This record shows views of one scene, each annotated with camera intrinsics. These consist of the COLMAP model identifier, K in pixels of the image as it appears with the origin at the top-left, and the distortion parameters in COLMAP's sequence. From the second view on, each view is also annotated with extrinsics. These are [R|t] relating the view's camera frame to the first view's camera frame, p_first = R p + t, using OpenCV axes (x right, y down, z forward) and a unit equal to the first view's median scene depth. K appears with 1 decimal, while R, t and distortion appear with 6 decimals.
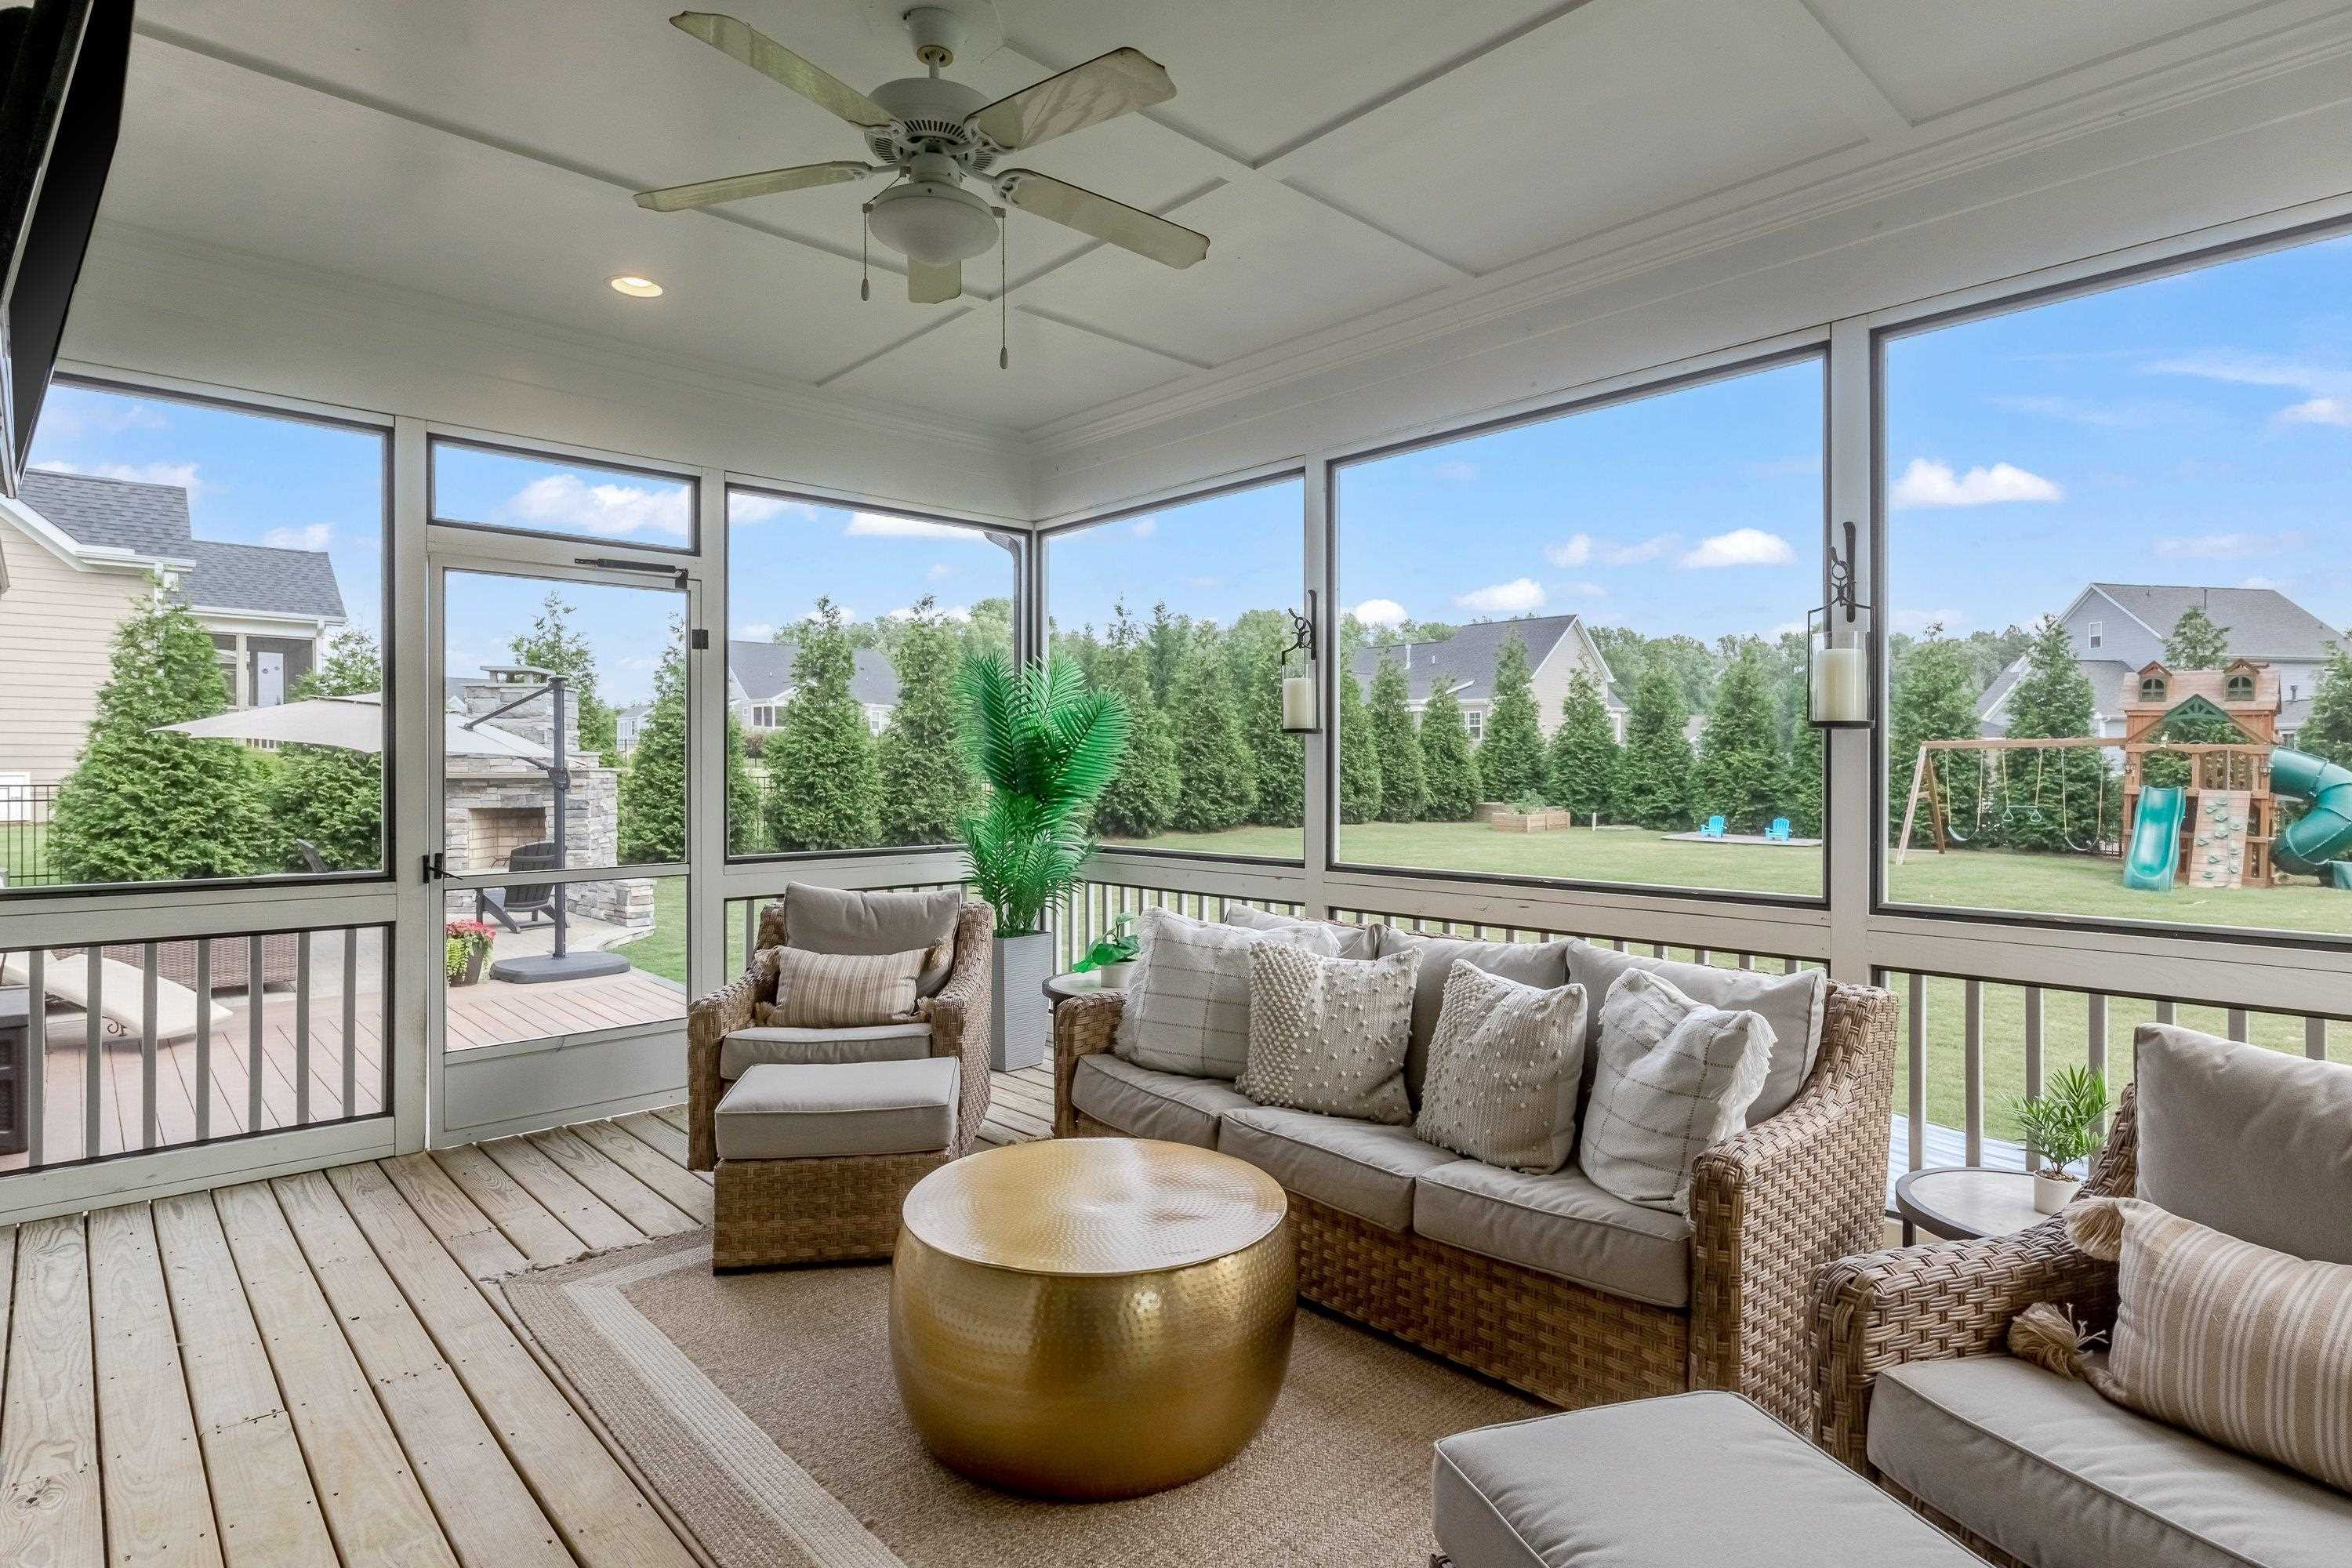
lens RADIAL K [[1206.5, 0, 1187.4], [0, 1206.5, 774.0], [0, 0, 1]] dist [-0.003081, 0.000323]
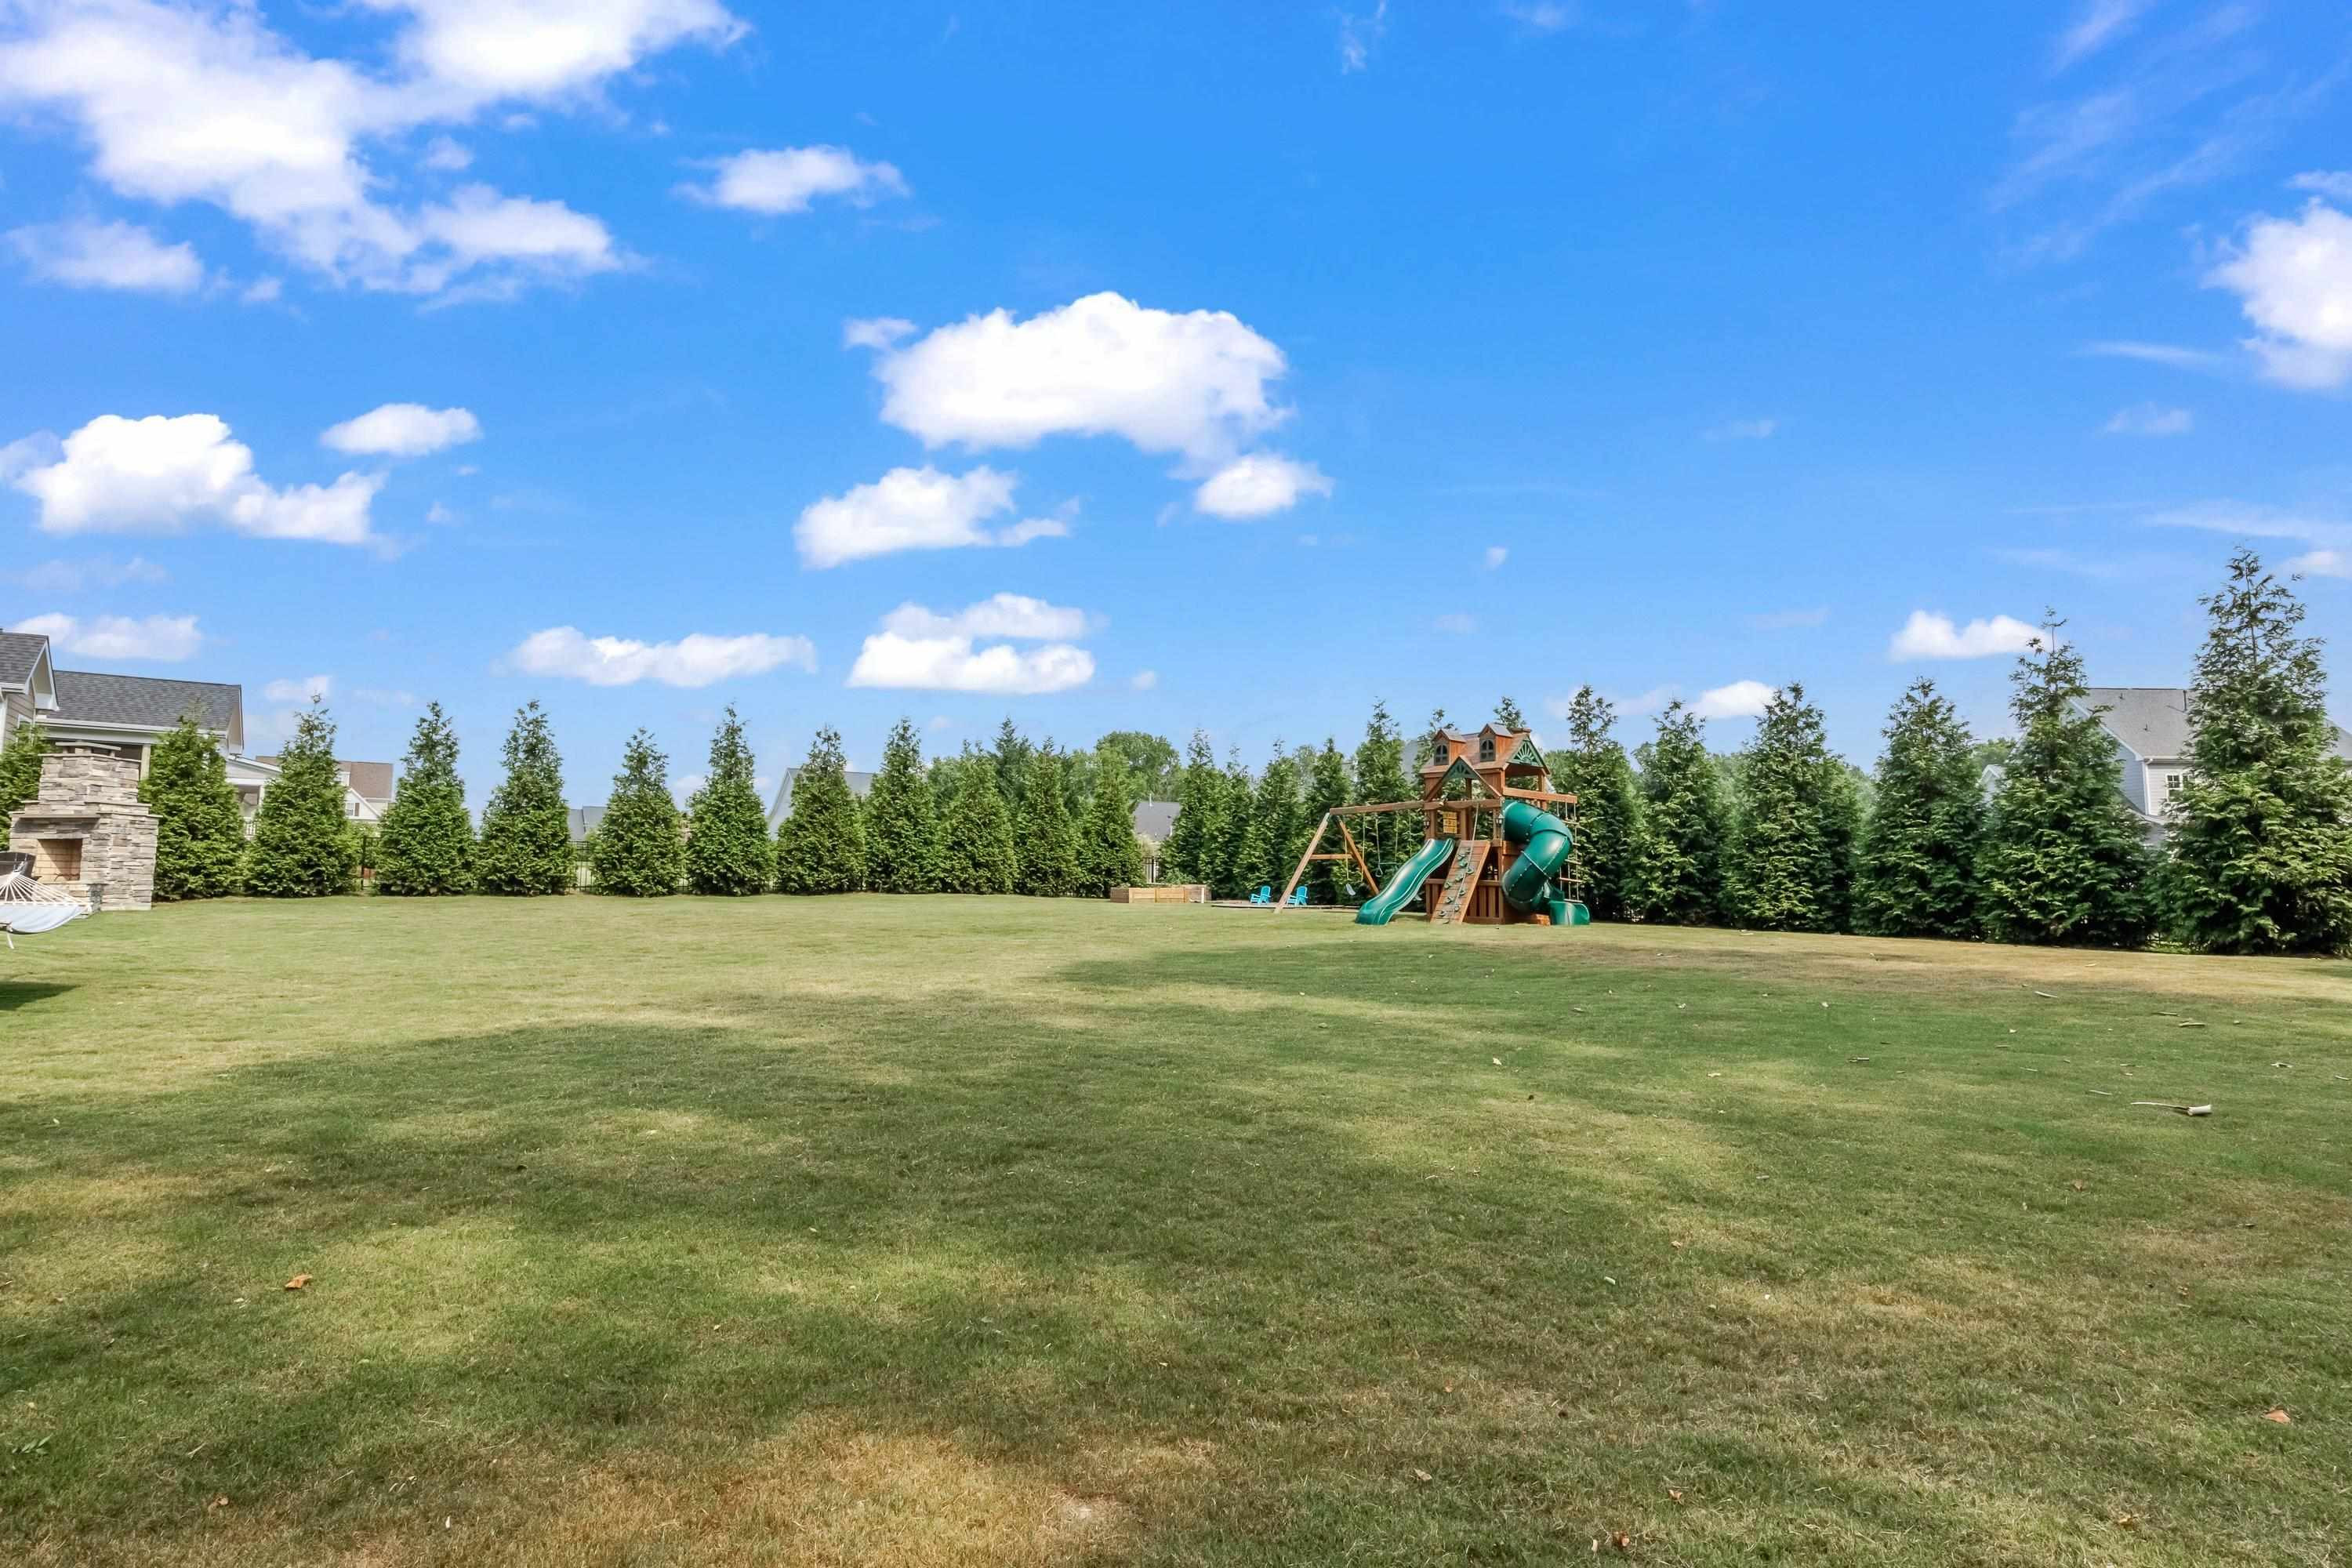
lens RADIAL K [[1206.5, 0, 1187.4], [0, 1206.5, 774.0], [0, 0, 1]] dist [-0.003081, 0.000323]
pose [[0.986937, -0.013474, -0.160541, 0.590021], [-0.004398, 0.993872, -0.110447, 0.060762], [0.161045, 0.109710, 0.980830, -0.130835]]
